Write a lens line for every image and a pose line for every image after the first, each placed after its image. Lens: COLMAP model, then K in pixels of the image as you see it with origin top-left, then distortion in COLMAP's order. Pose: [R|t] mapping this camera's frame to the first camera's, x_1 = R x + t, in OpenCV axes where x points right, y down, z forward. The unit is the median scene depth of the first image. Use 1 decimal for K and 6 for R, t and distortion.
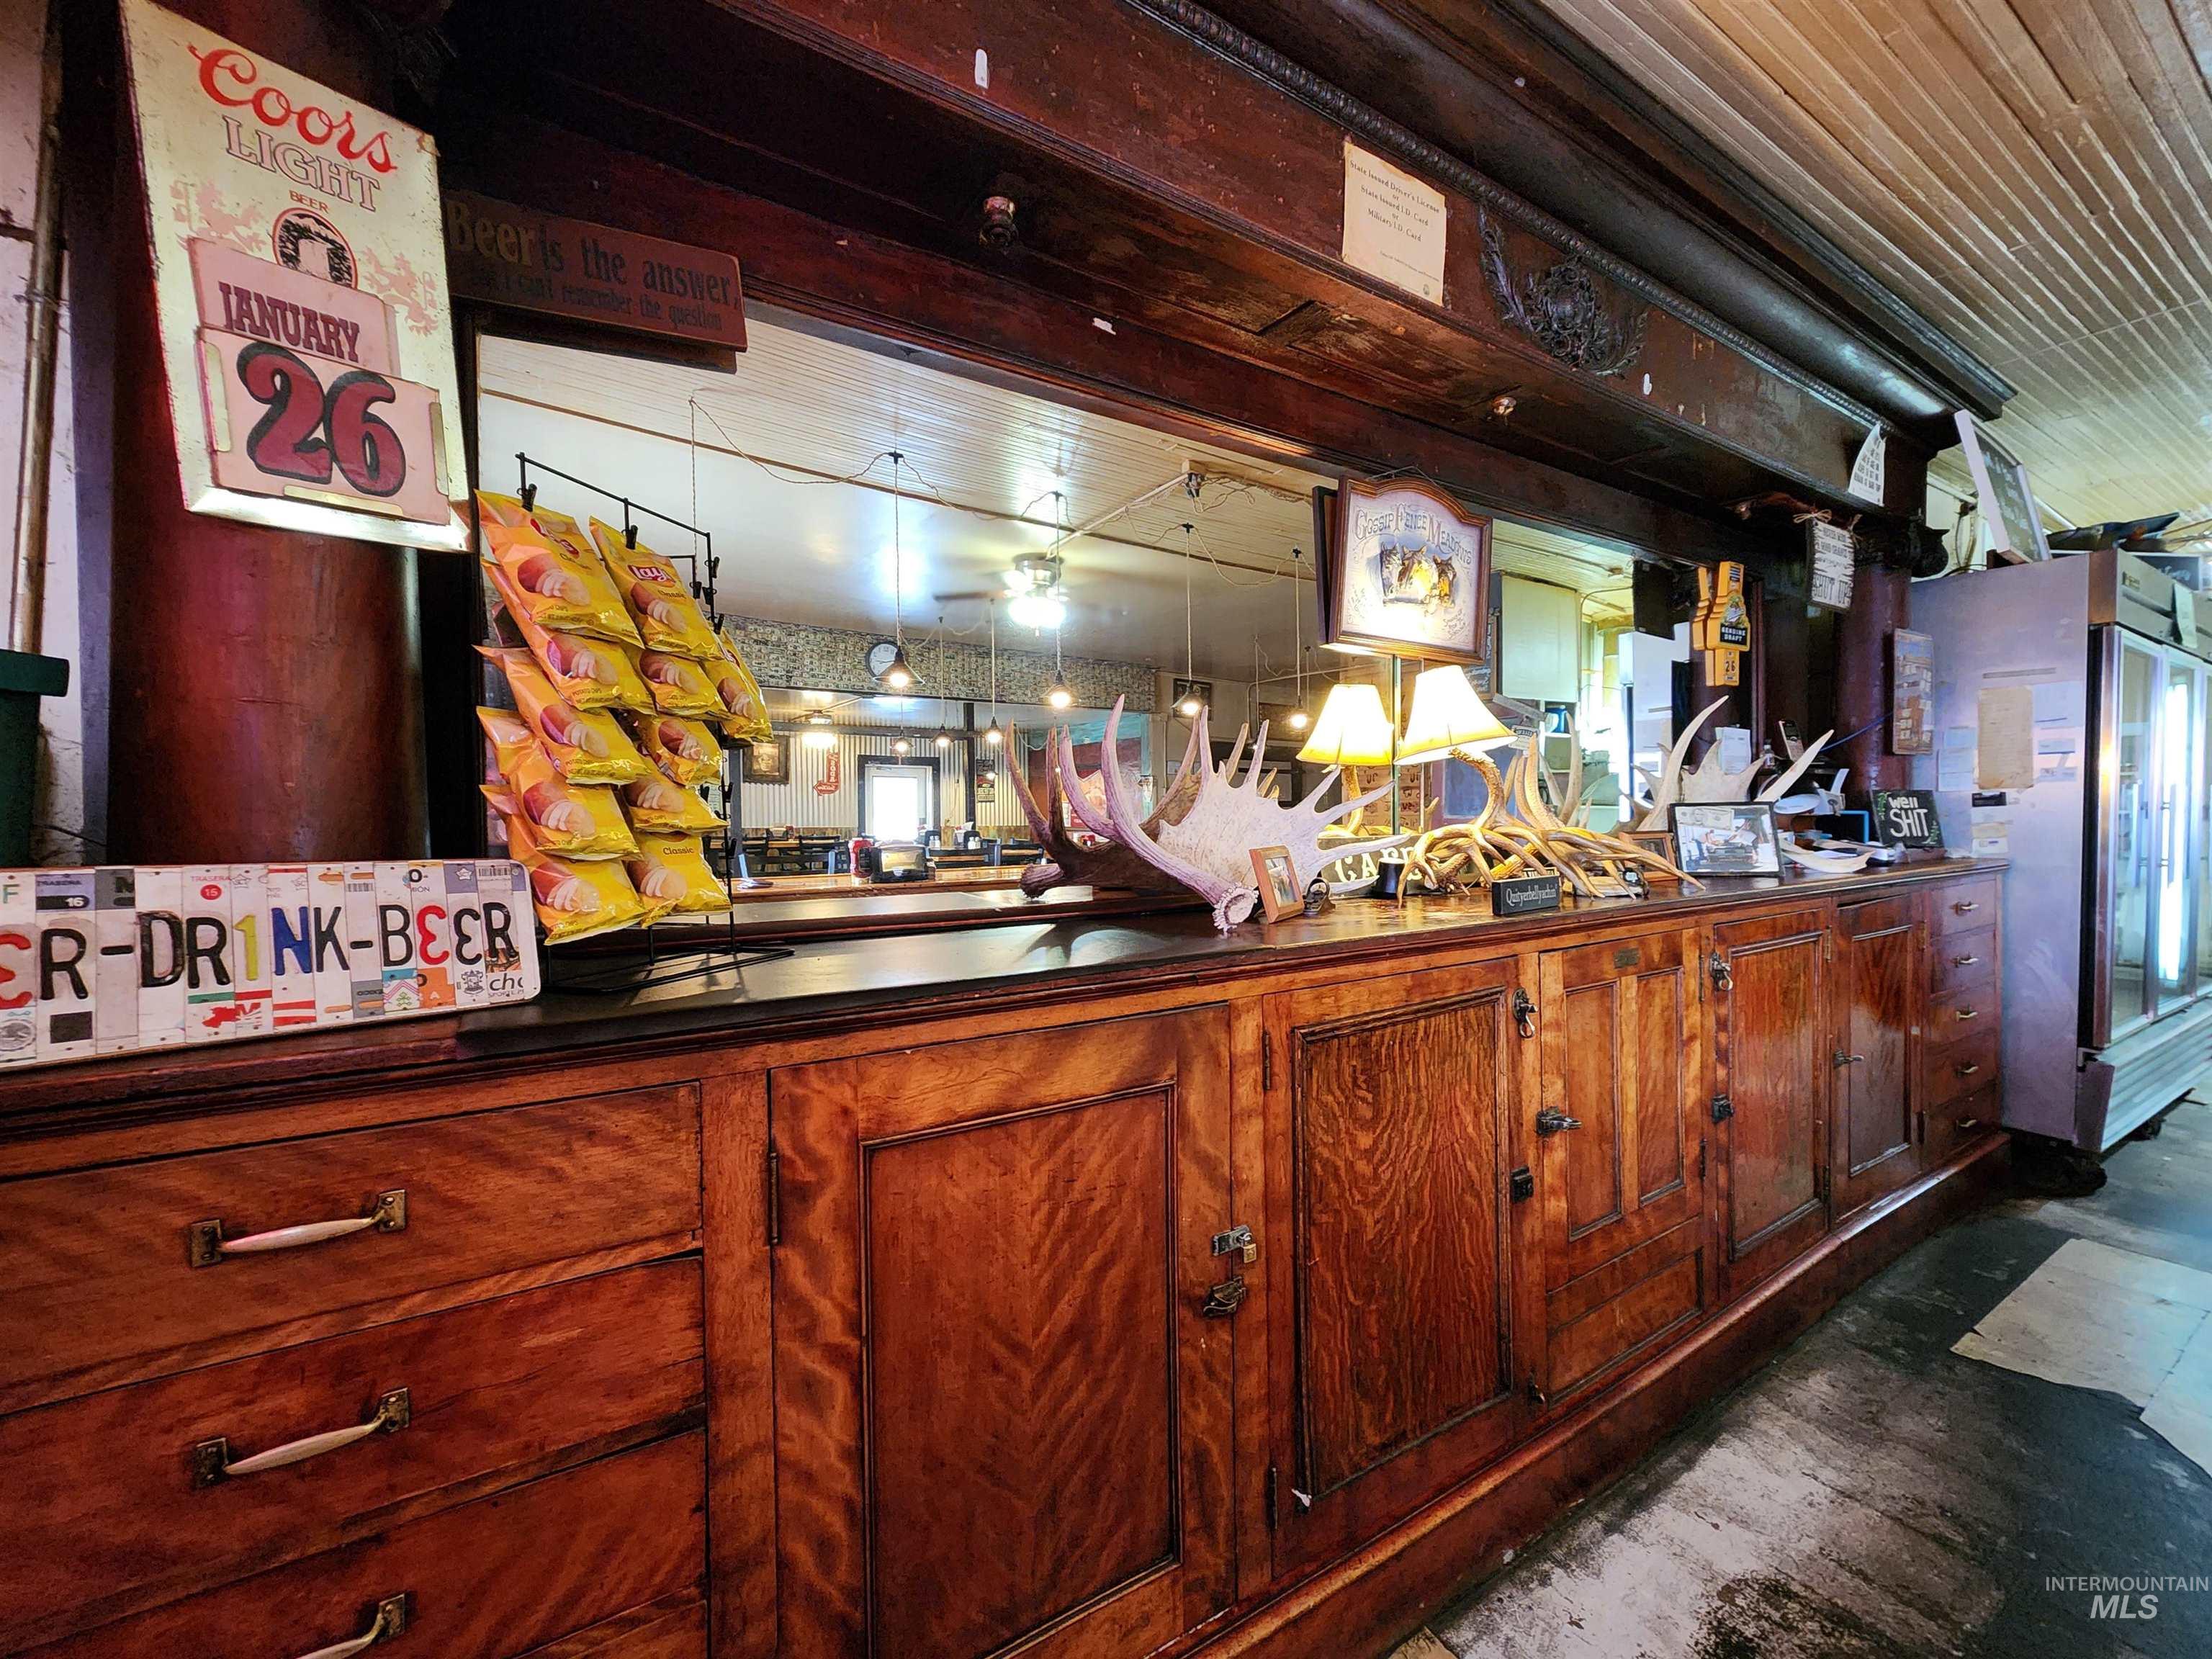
lens RADIAL K [[905.6, 0, 1109.7], [0, 905.6, 831.4], [0, 0, 1]] dist [-0.001834, 0.001599]
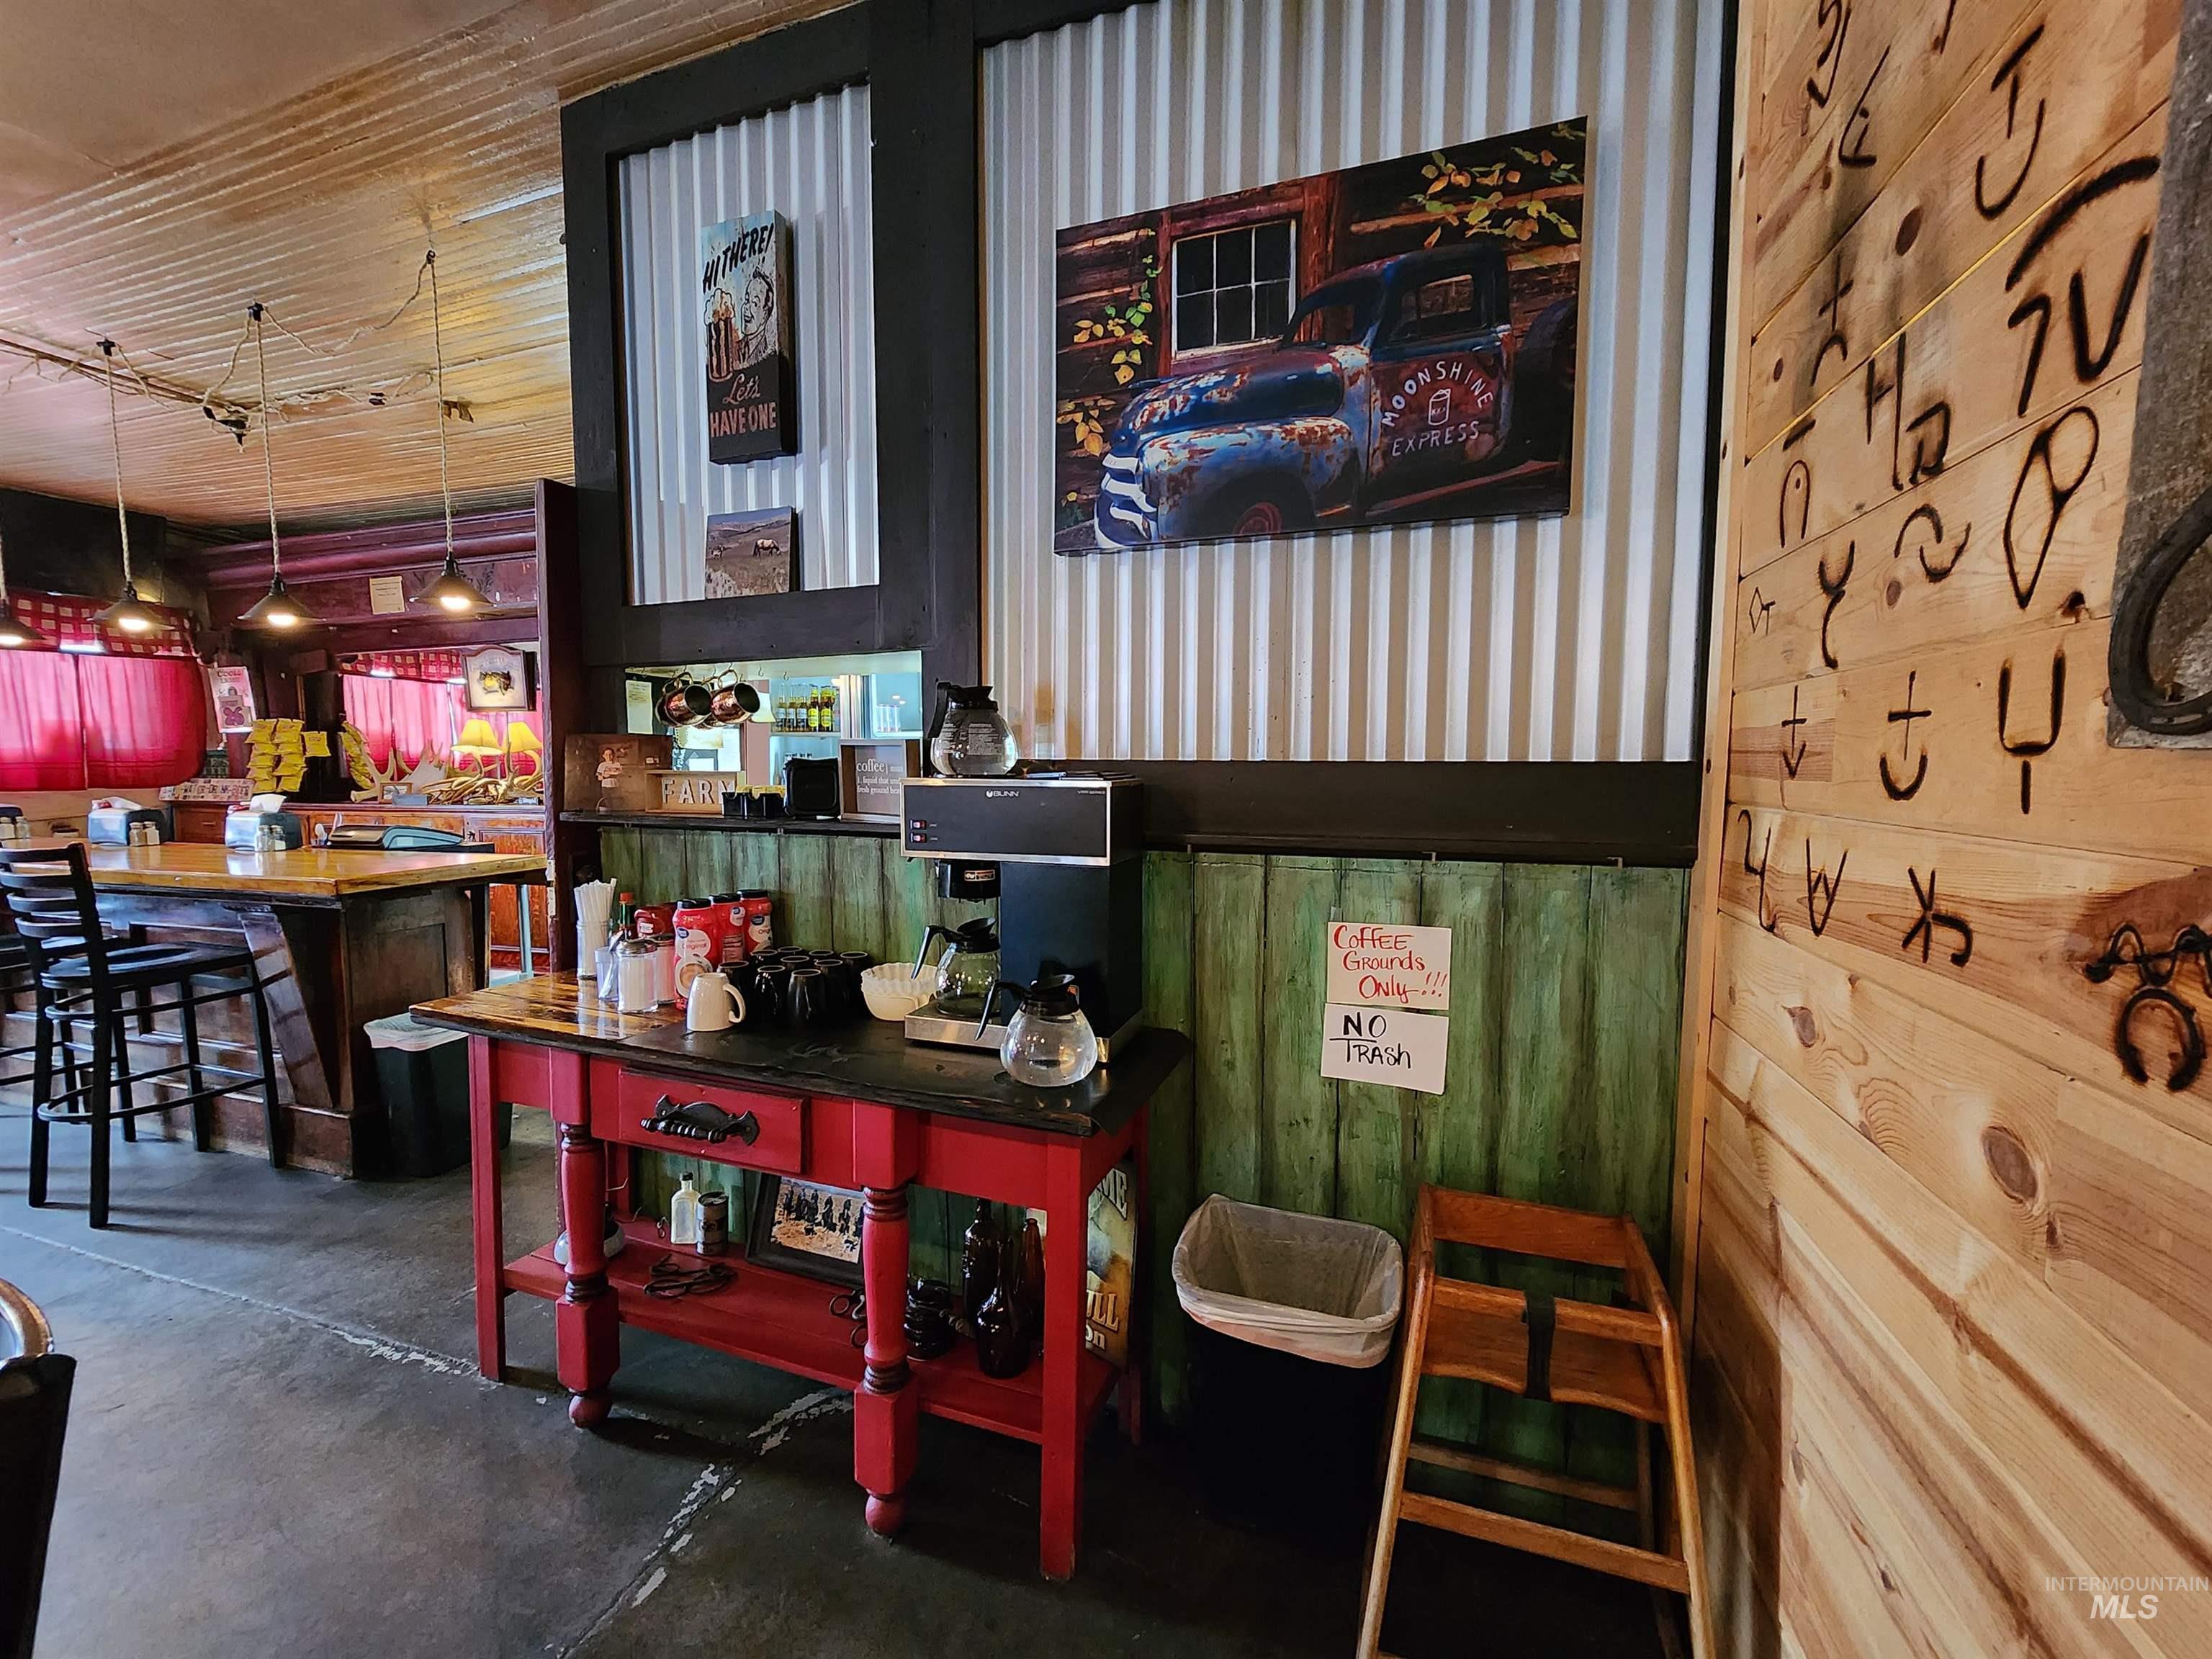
lens RADIAL K [[905.6, 0, 1093.2], [0, 905.6, 837.2], [0, 0, 1]] dist [-0.001834, 0.001599]
pose [[0.626884, 0.072631, -0.775720, 4.698326], [-0.014420, 0.996556, 0.081654, -0.099271], [0.778979, -0.040002, 0.625772, 0.941063]]
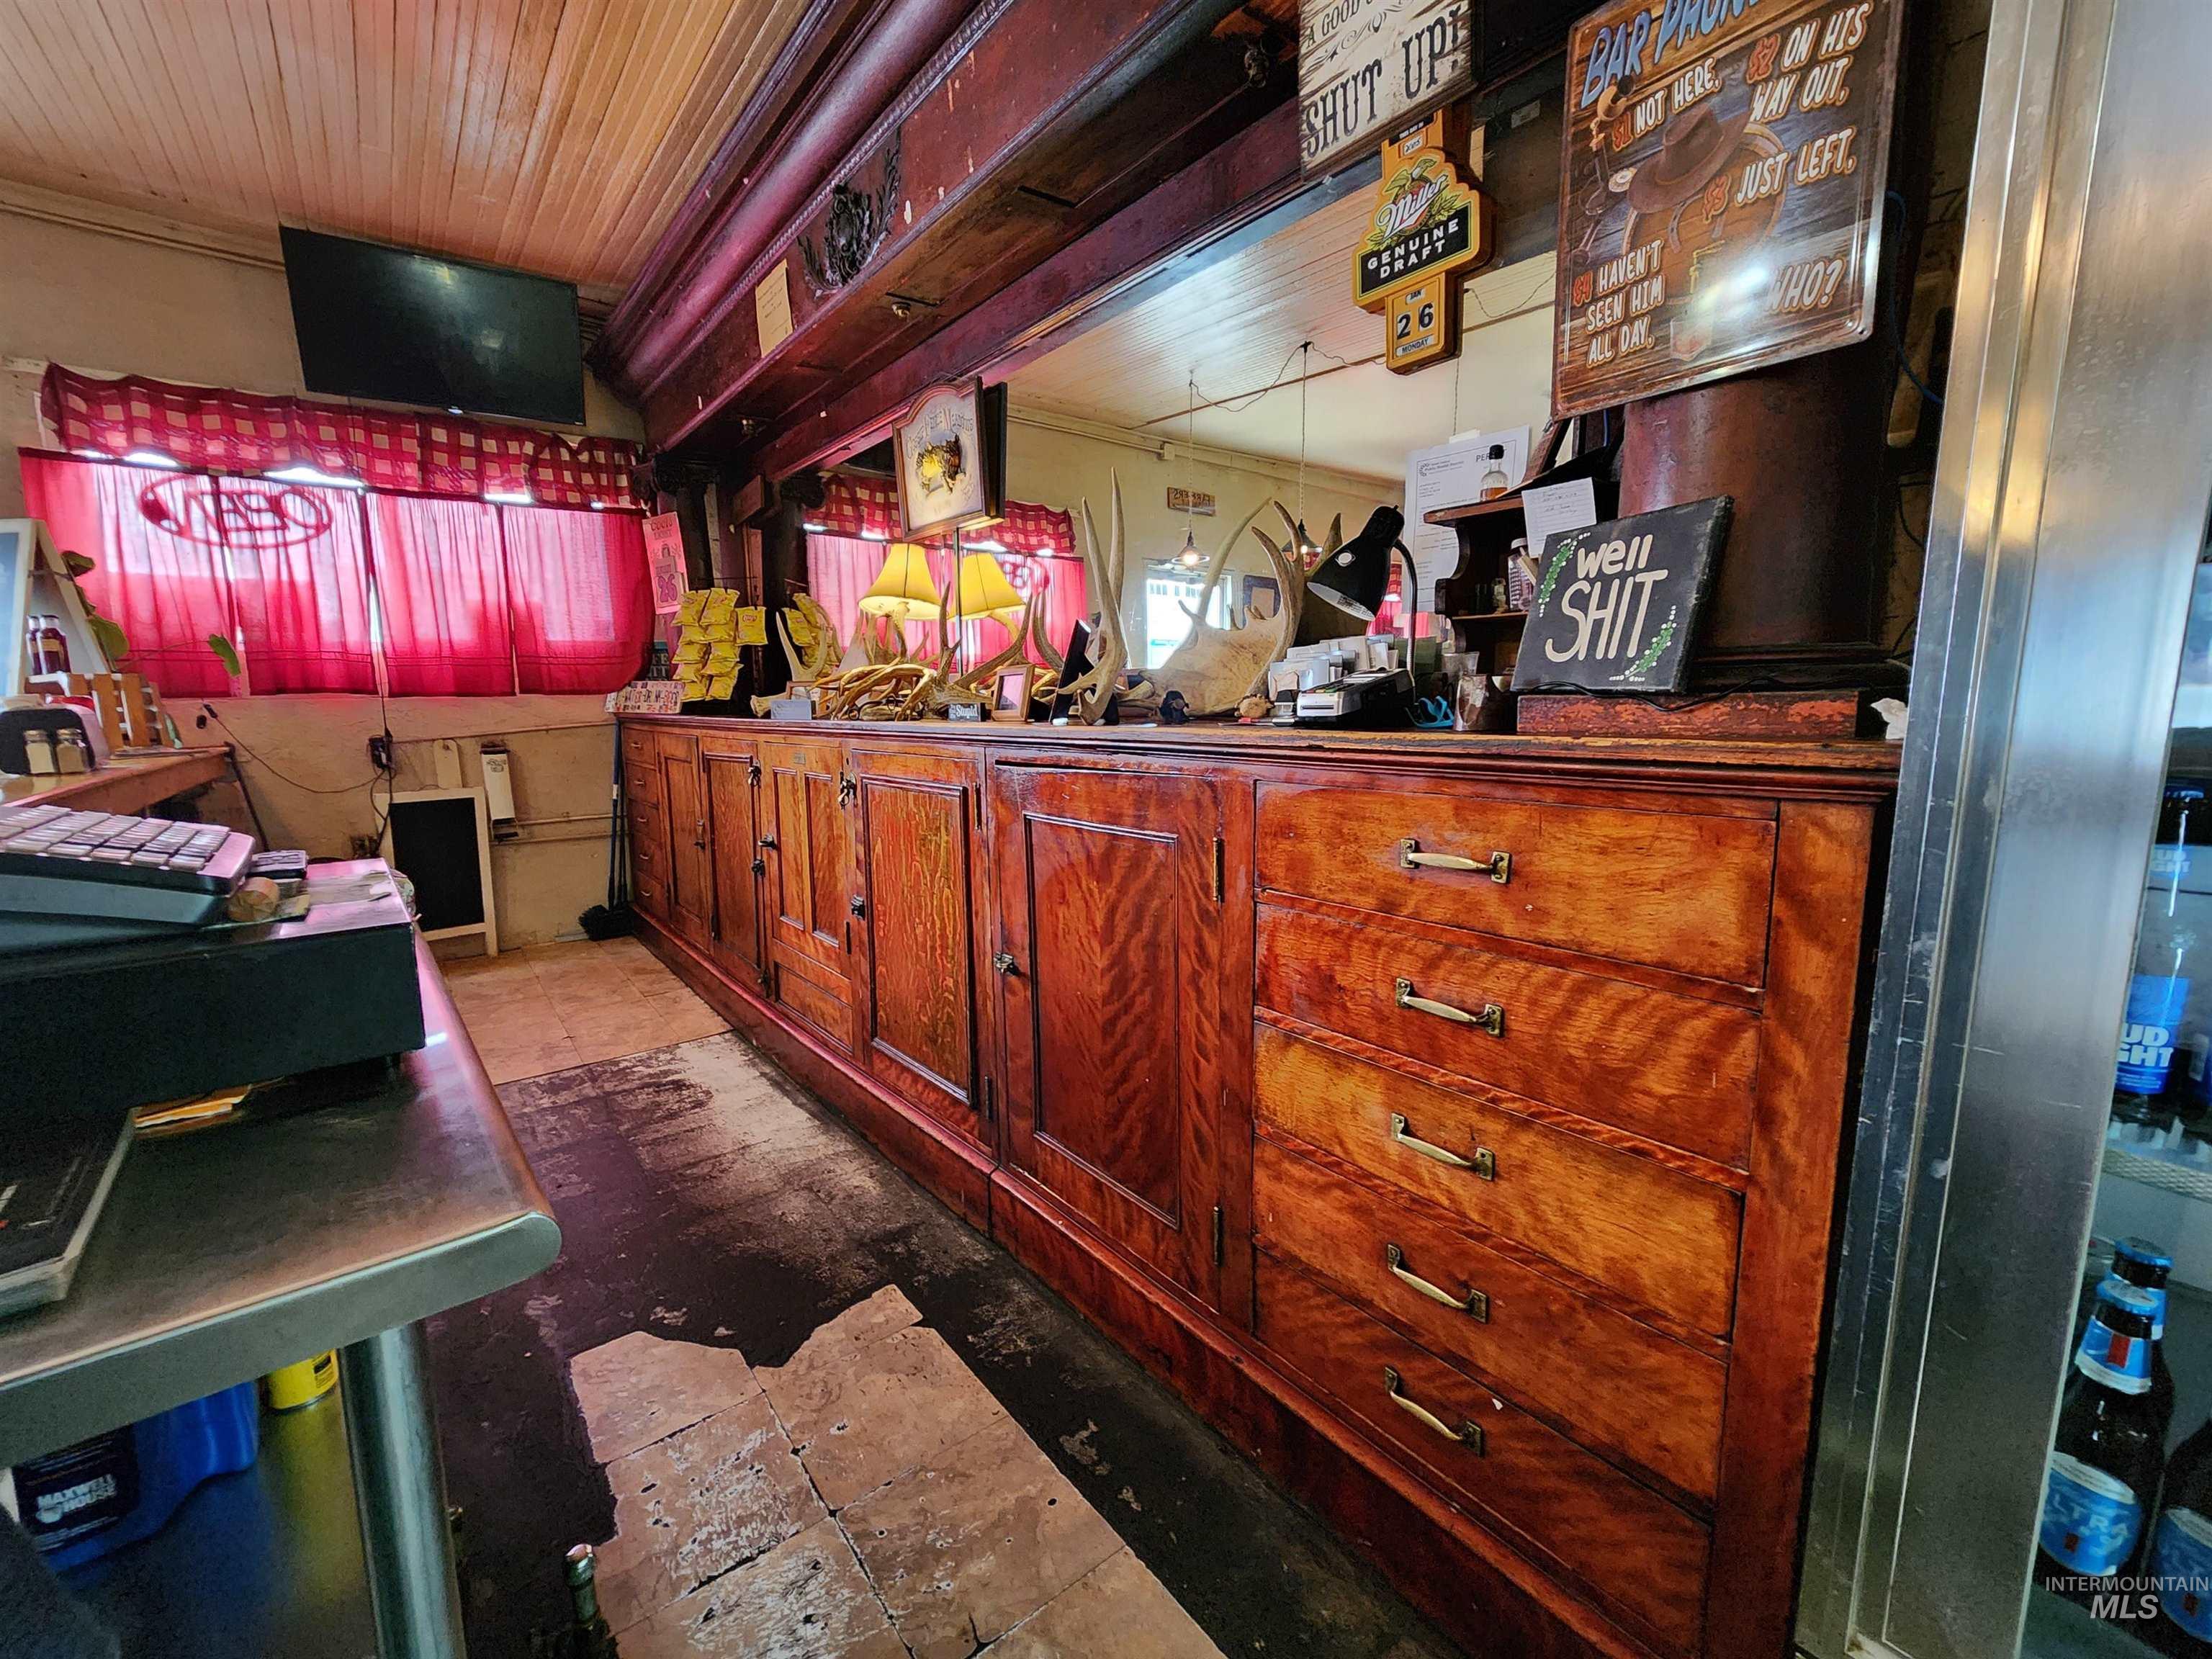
lens RADIAL K [[905.6, 0, 1097.5], [0, 905.6, 824.7], [0, 0, 1]] dist [-0.001834, 0.001599]
pose [[0.103392, 0.149829, -0.983291, 2.271427], [-0.002924, 0.988631, 0.150335, 0.030070], [0.994636, -0.012668, 0.102655, 1.470290]]
